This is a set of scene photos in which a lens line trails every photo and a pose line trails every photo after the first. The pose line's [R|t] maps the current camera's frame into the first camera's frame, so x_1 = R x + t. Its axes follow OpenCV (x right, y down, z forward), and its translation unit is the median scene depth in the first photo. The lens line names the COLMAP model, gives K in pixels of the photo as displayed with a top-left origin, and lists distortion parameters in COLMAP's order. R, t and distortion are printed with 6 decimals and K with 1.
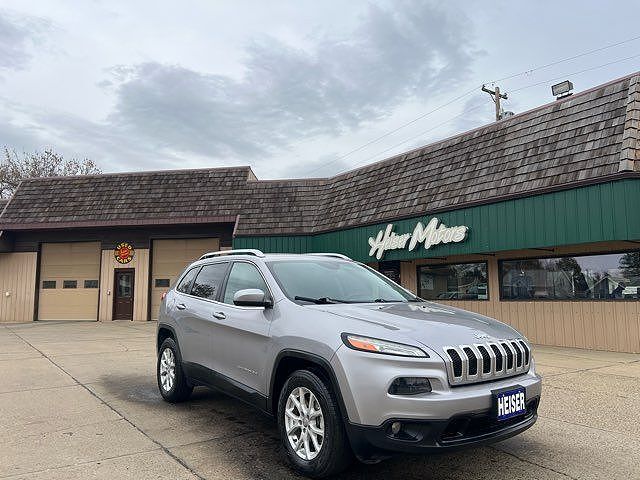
lens RADIAL K [[471.2, 0, 323.4], [0, 471.2, 242.4], [0, 0, 1]] dist [0.024863, -0.003140]
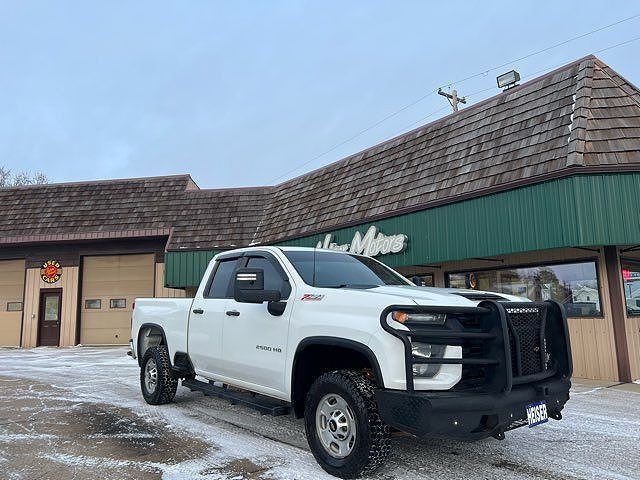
lens RADIAL K [[467.7, 0, 319.8], [0, 467.7, 239.2], [0, 0, 1]] dist [0.079260, -0.100182]
pose [[0.999358, -0.015069, 0.032495, 0.086804], [0.016251, 0.999204, -0.036433, 0.002644], [-0.031920, 0.036938, 0.998808, 0.098749]]
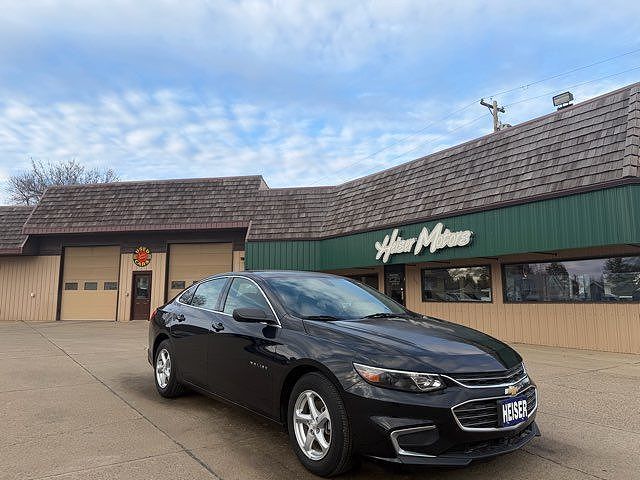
lens RADIAL K [[437.6, 0, 323.0], [0, 437.6, 239.9], [0, 0, 1]] dist [0.069913, -0.084324]
pose [[0.999958, 0.003448, -0.008522, -0.011668], [-0.003622, 0.999785, -0.020411, 0.005147], [0.008450, 0.020441, 0.999755, 0.020624]]
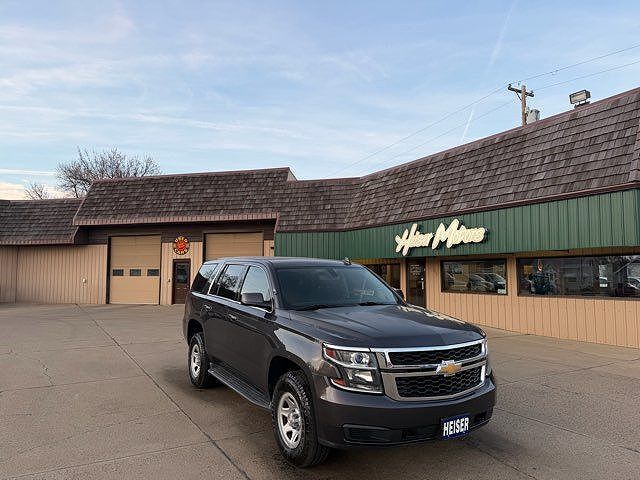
lens RADIAL K [[436.8, 0, 322.5], [0, 436.8, 240.6], [0, 0, 1]] dist [0.068658, -0.081557]
pose [[0.996220, -0.001868, -0.086843, 0.013894], [0.004822, 0.999416, 0.033820, -0.031595], [0.086729, -0.034111, 0.995648, -0.029972]]
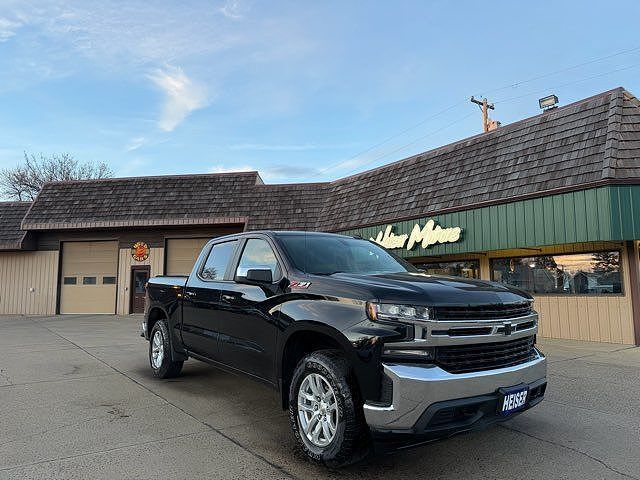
lens RADIAL K [[436.8, 0, 322.5], [0, 436.8, 240.6], [0, 0, 1]] dist [0.068658, -0.081557]
pose [[0.999955, 0.000411, 0.009508, -0.021091], [-0.000407, 1.000000, -0.000435, -0.002826], [-0.009508, 0.000431, 0.999955, -0.011141]]
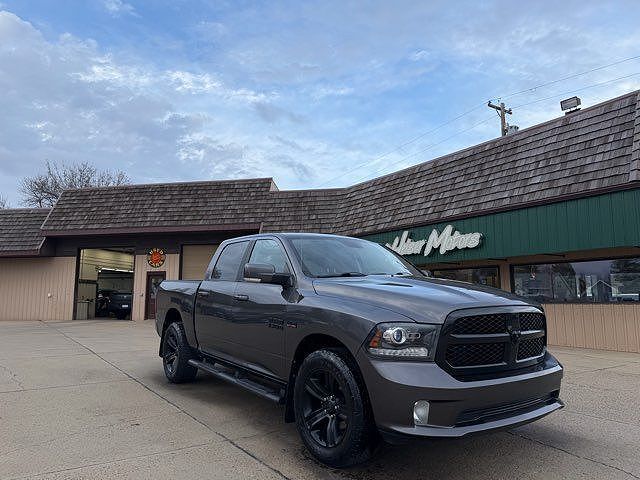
lens RADIAL K [[436.8, 0, 322.5], [0, 436.8, 240.6], [0, 0, 1]] dist [0.068658, -0.081557]
pose [[0.999747, 0.001209, -0.022464, -0.023493], [-0.001599, 0.999849, -0.017325, 0.000388], [0.022439, 0.017357, 0.999598, 0.000298]]
